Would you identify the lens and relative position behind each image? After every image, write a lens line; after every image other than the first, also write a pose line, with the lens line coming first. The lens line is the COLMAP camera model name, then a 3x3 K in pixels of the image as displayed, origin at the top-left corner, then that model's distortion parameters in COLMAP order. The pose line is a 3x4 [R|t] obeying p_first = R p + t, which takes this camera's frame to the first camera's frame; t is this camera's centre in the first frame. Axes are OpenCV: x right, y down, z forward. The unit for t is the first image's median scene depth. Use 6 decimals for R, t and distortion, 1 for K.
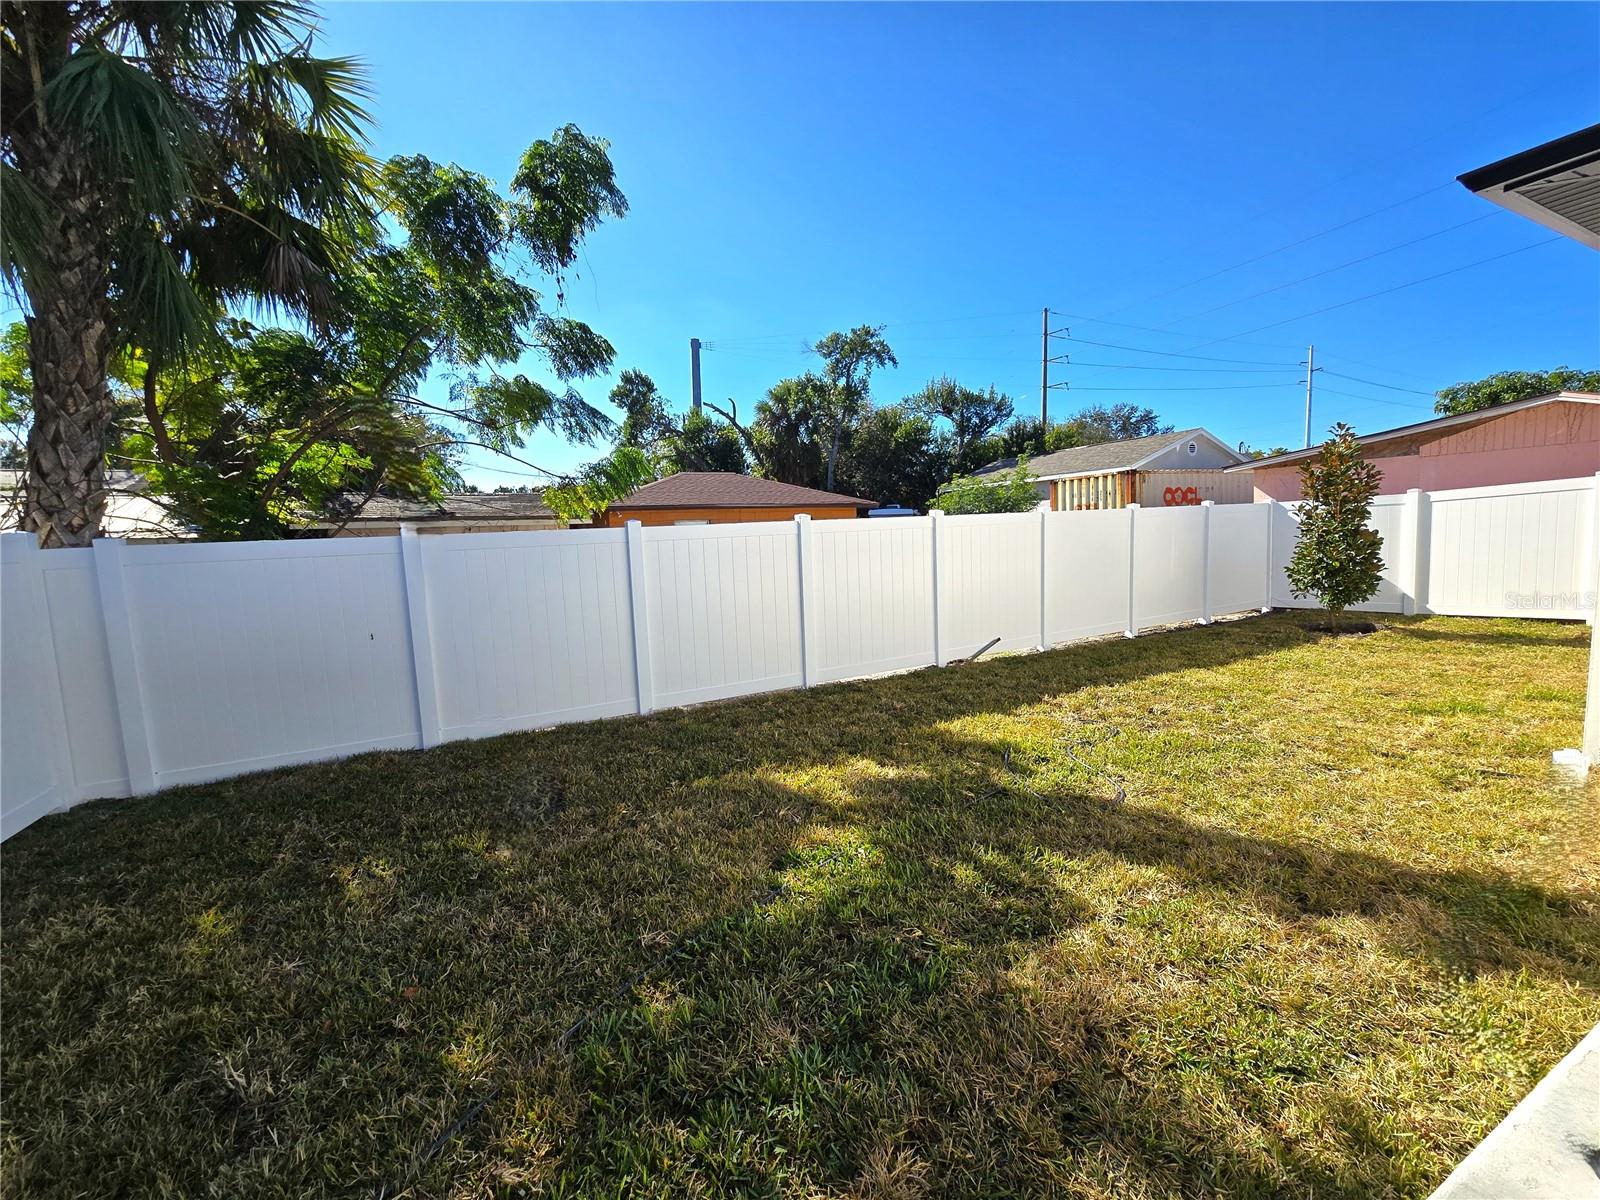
lens RADIAL K [[648.3, 0, 800.0], [0, 648.3, 600.0], [0, 0, 1]] dist [-0.003851, 0.000239]
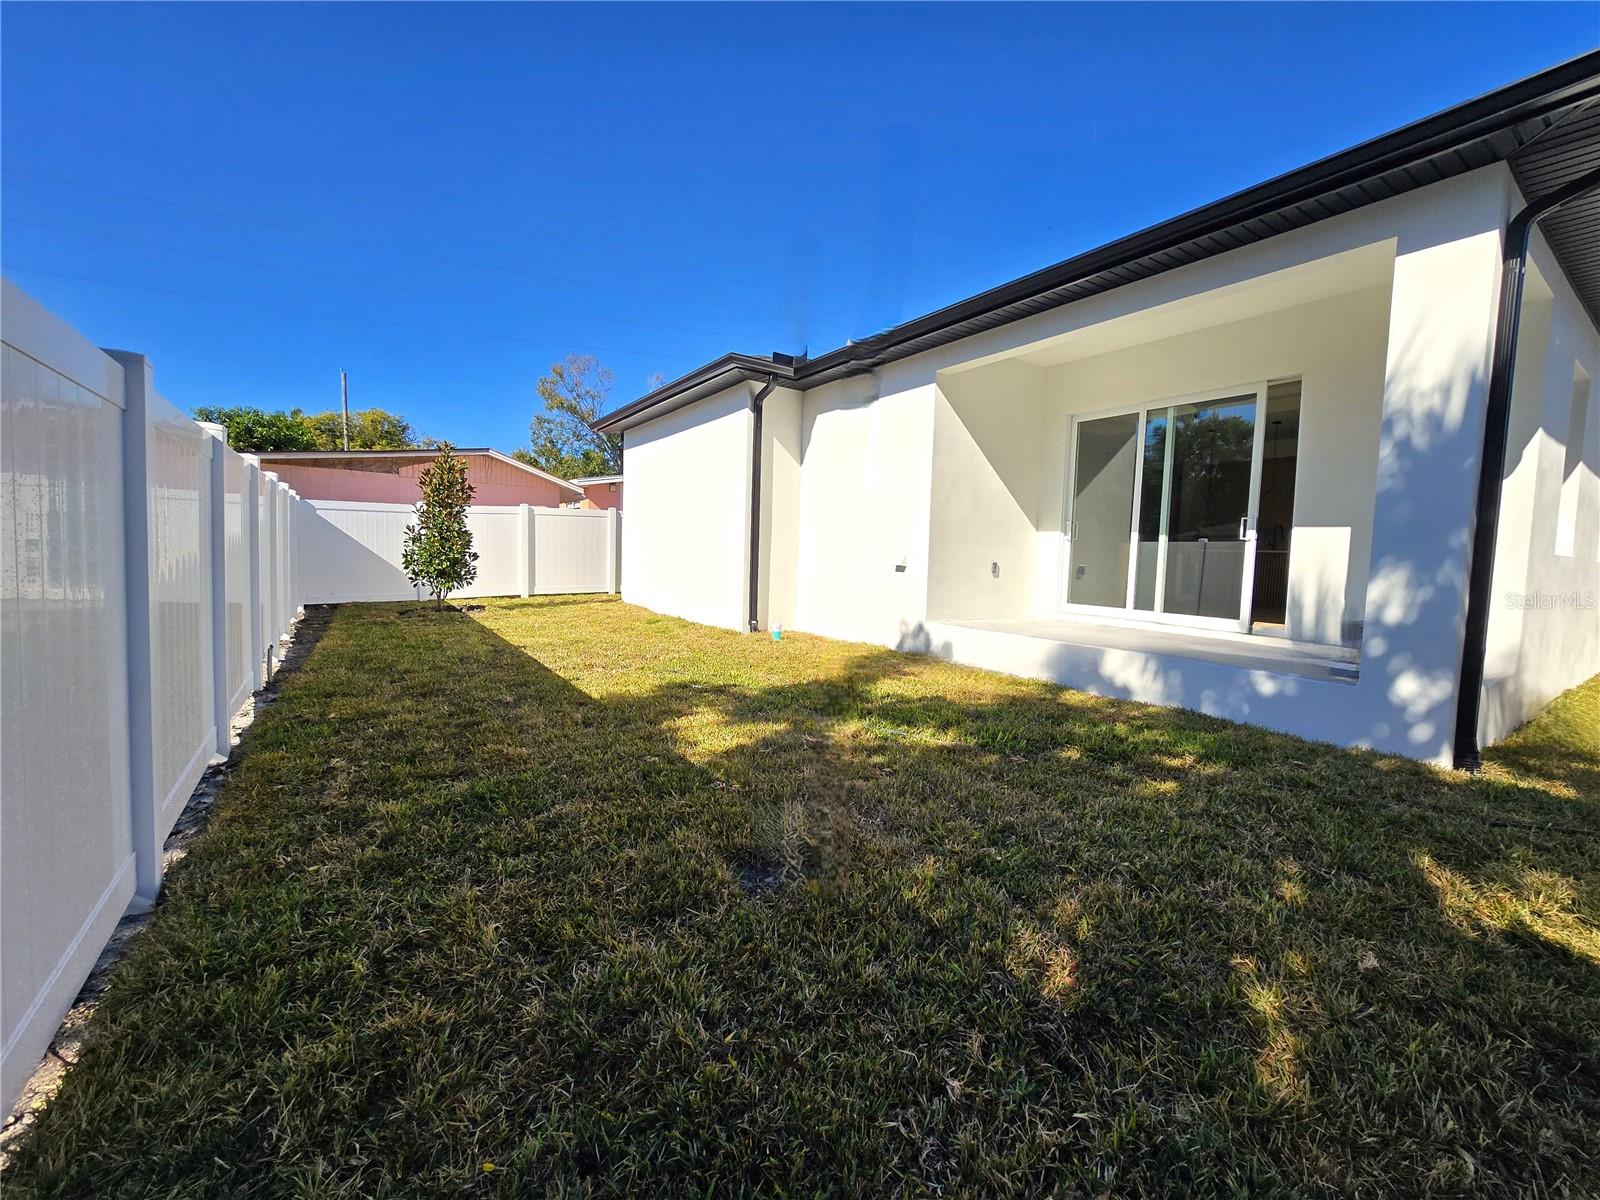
lens RADIAL K [[659.0, 0, 800.0], [0, 659.0, 600.0], [0, 0, 1]] dist [0.000270, 0.000459]
pose [[-0.132358, -0.033109, 0.990649, -0.133536], [0.071213, 0.996542, 0.042820, 0.004310], [-0.988640, 0.076215, -0.129543, 0.148486]]
